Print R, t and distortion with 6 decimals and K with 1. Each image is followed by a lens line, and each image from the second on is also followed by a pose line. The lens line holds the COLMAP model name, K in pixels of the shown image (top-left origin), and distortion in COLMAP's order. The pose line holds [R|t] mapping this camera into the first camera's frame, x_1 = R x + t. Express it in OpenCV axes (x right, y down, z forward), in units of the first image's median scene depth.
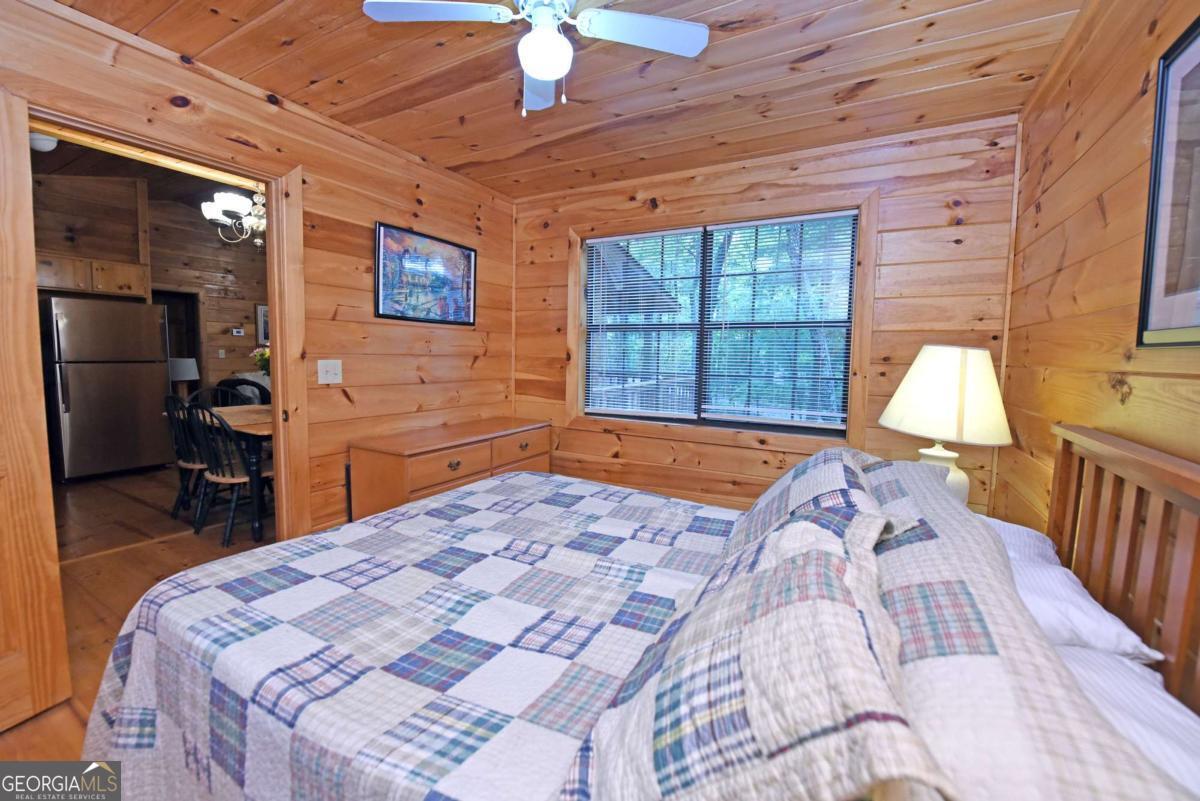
lens RADIAL K [[477.7, 0, 604.9], [0, 477.7, 393.3], [0, 0, 1]] dist [-0.014361, -0.003691]
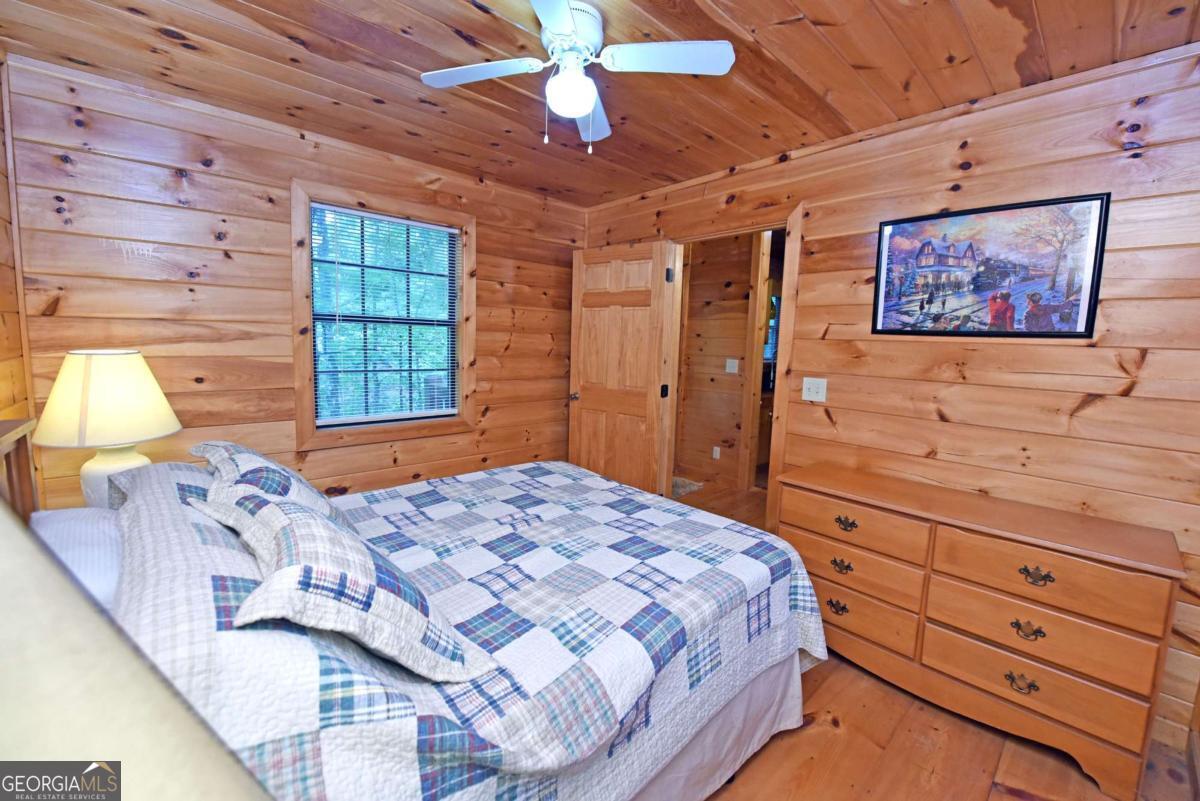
lens RADIAL K [[477.7, 0, 604.9], [0, 477.7, 393.3], [0, 0, 1]] dist [-0.014361, -0.003691]
pose [[-0.322160, 0.080105, -0.943290, 0.544575], [-0.113071, 0.986025, 0.122351, -0.112015], [0.939908, 0.146075, -0.308600, 0.891450]]
